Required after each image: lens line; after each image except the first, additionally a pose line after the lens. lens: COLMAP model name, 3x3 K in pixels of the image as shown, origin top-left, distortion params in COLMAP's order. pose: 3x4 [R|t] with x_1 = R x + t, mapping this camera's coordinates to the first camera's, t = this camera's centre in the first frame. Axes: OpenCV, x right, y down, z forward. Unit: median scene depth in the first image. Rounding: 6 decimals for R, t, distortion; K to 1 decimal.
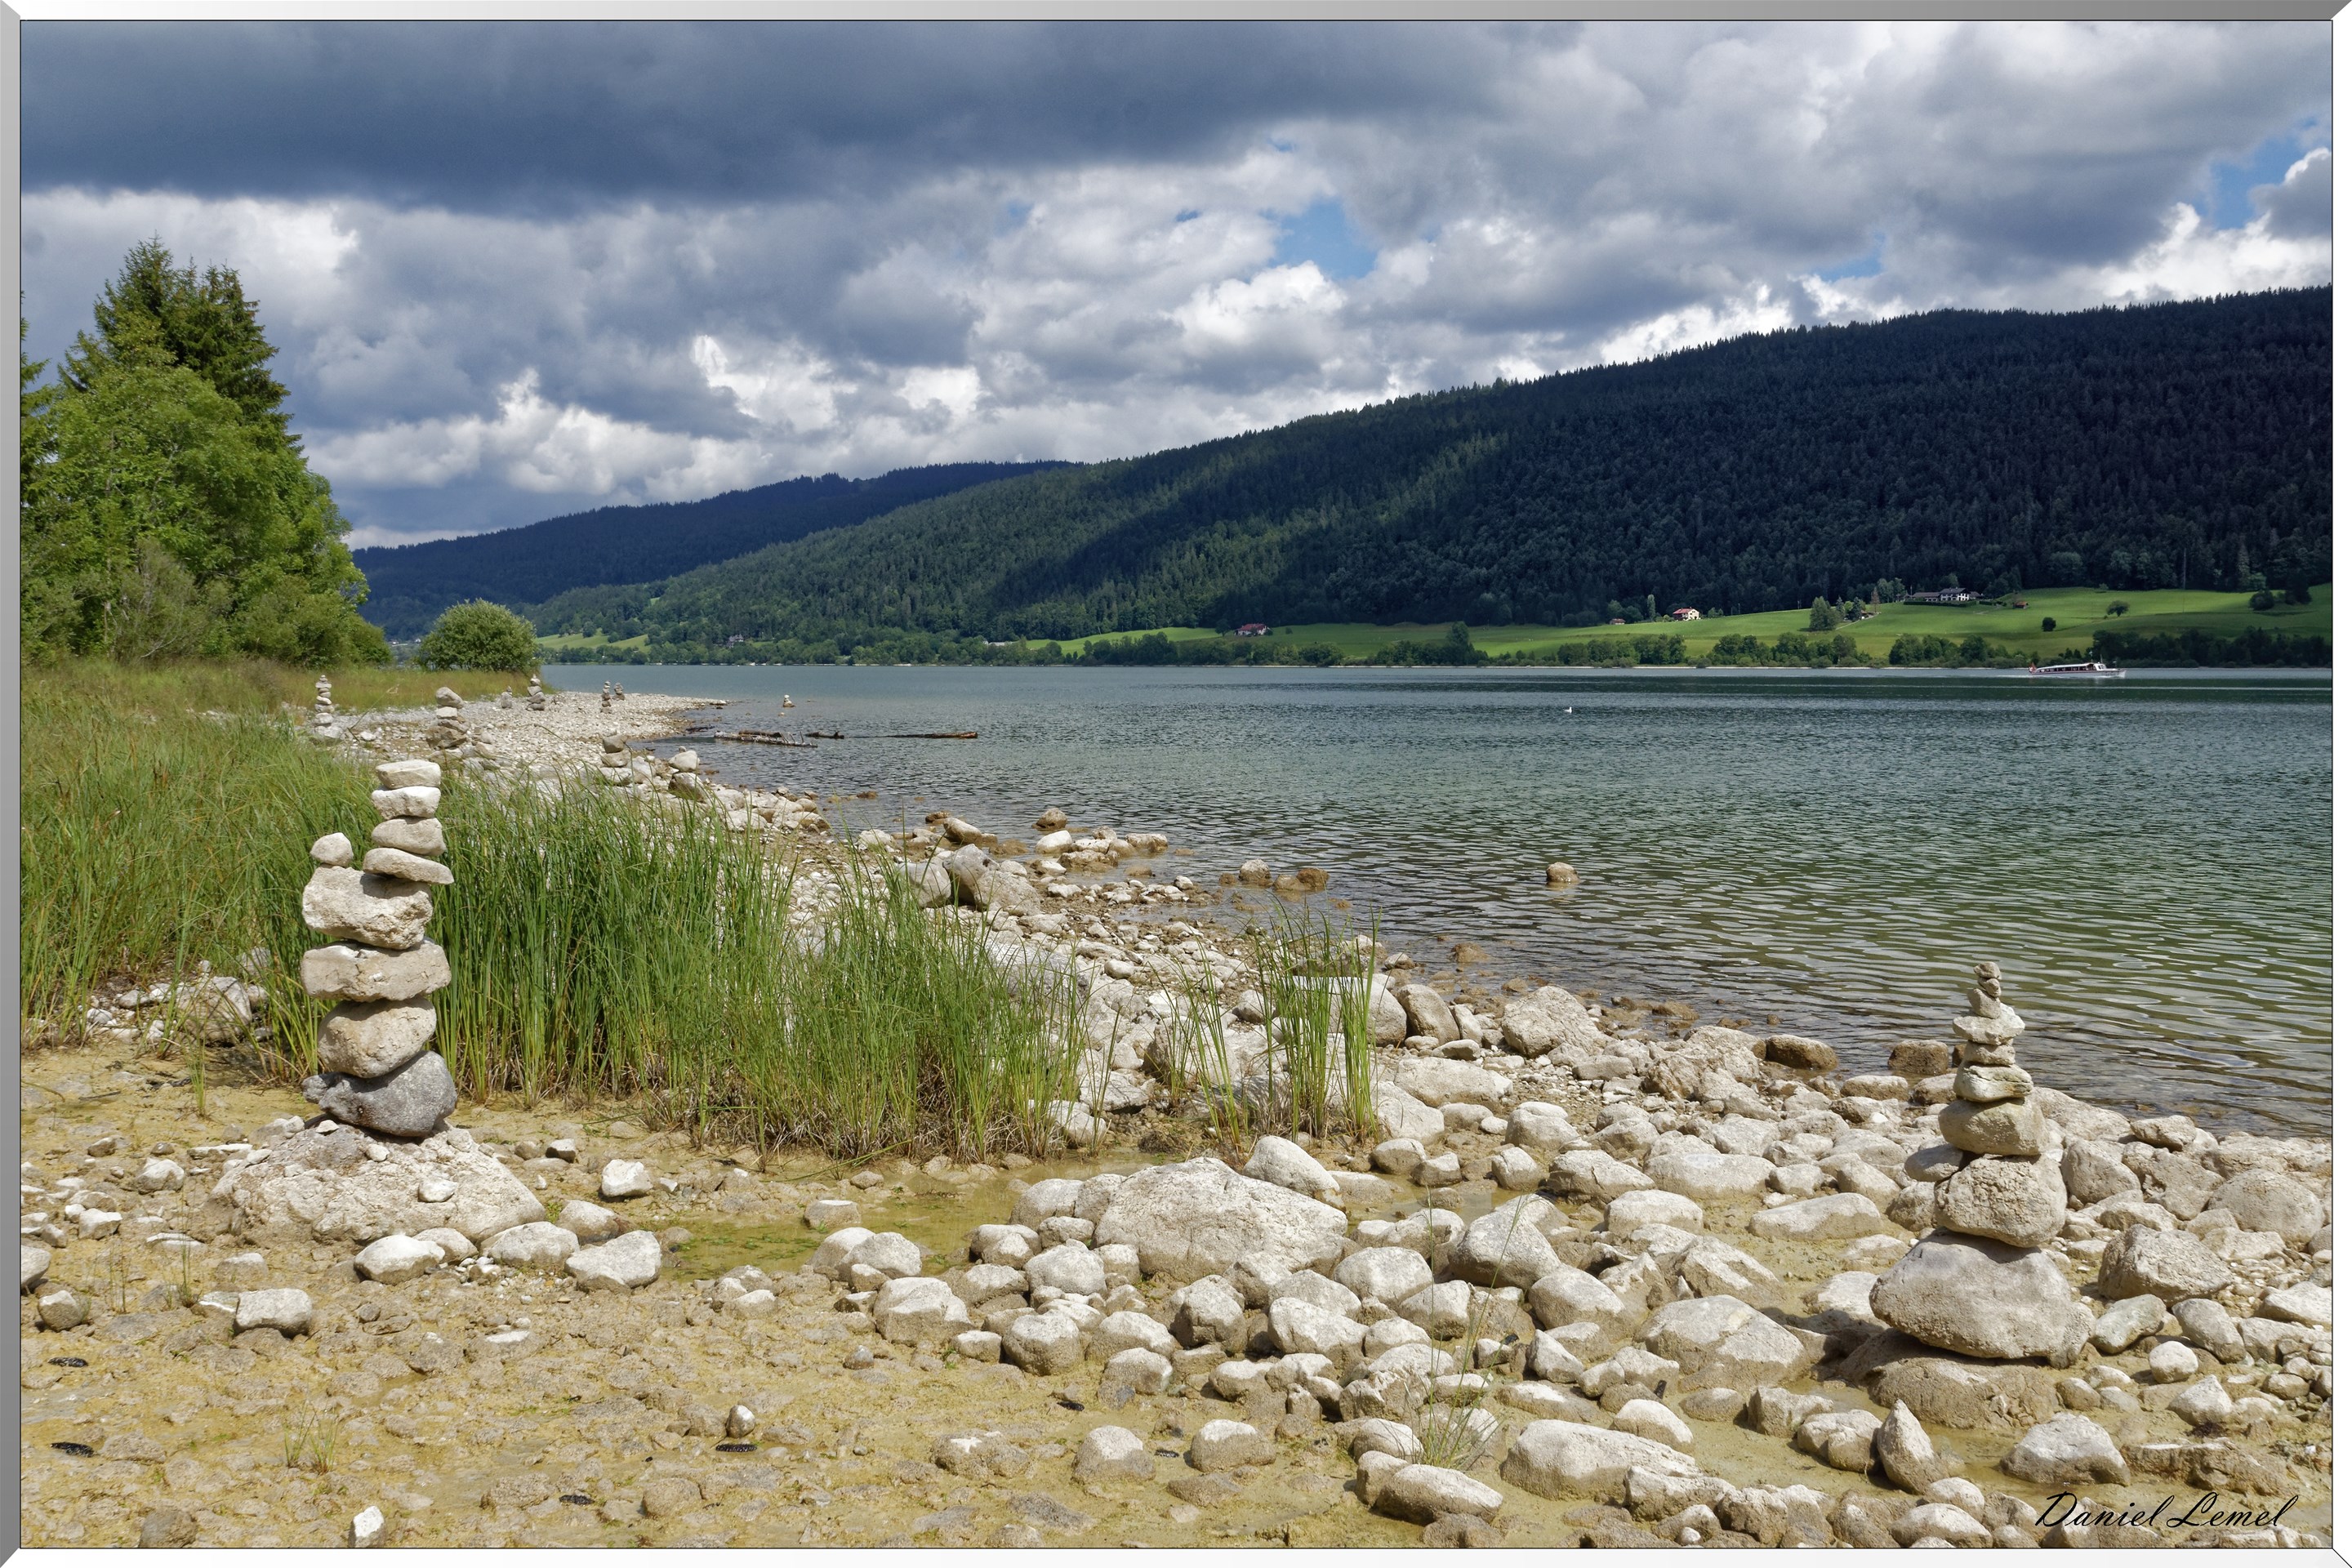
lens RADIAL K [[2588.0, 0, 1177.0], [0, 2588.0, 791.1], [0, 0, 1]] dist [0.017405, 0.000000]
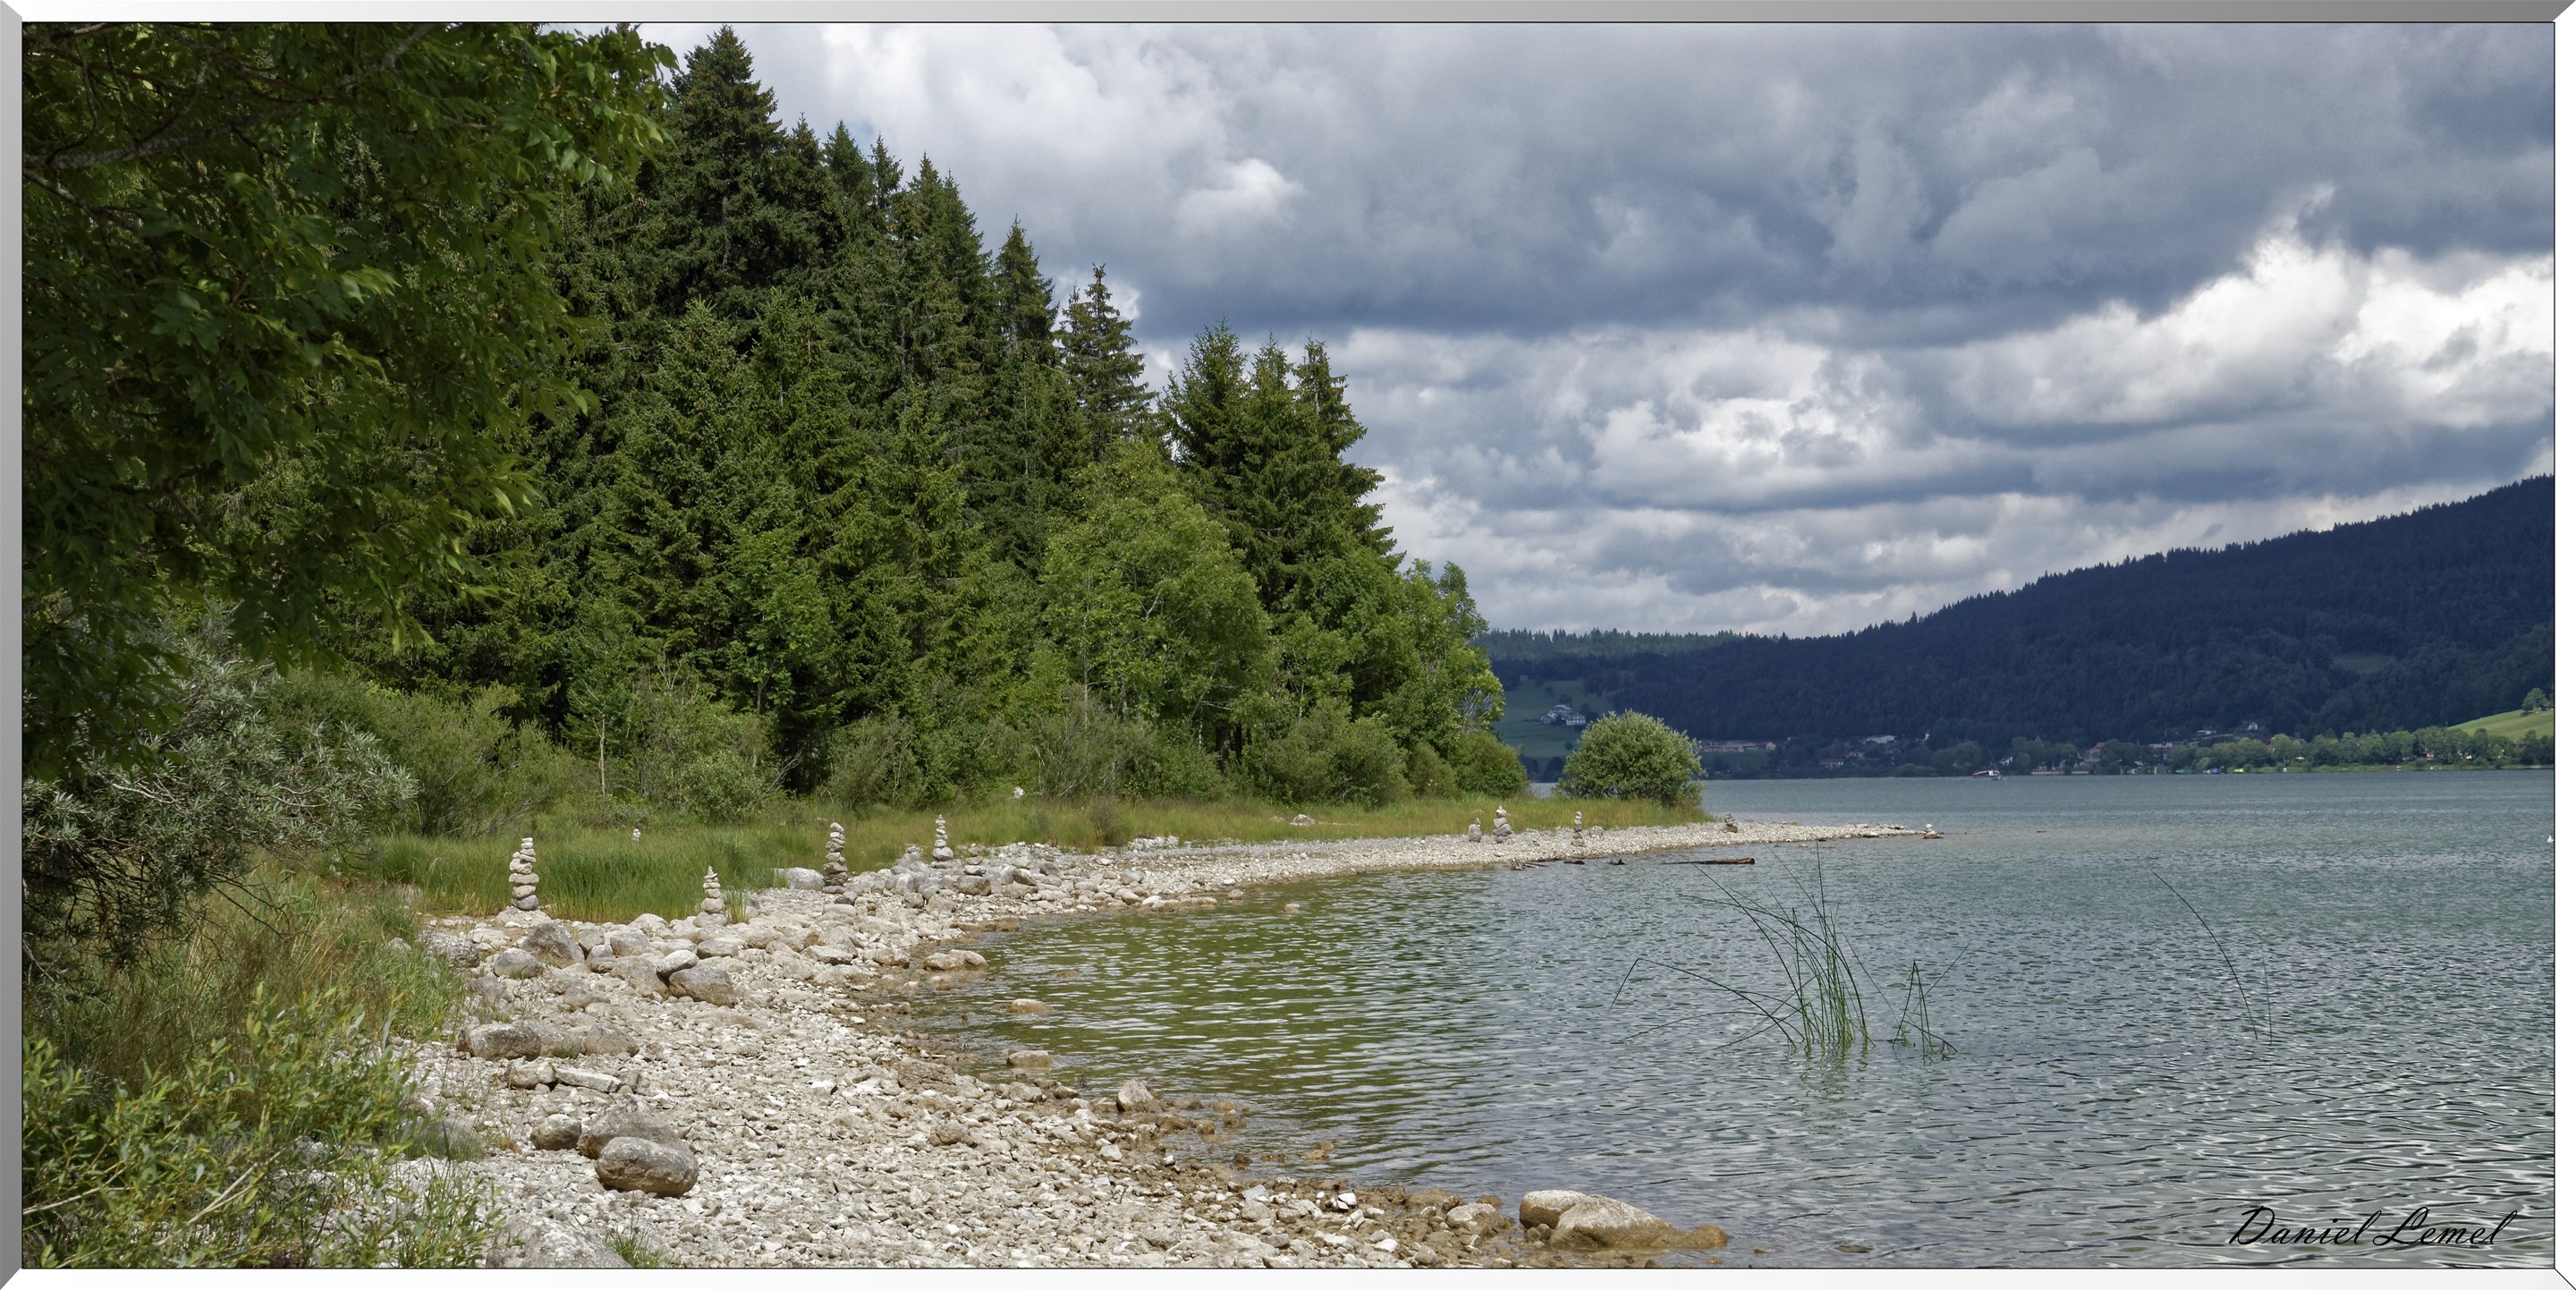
lens RADIAL K [[5330.2, 0, 1288.0], [0, 5330.2, 645.2], [0, 0, 1]] dist [-0.077584, 0.000000]
pose [[0.888106, -0.038039, -0.458062, 0.456038], [0.005122, 0.997327, -0.072891, 0.029907], [0.459610, 0.062389, 0.885927, -0.593966]]
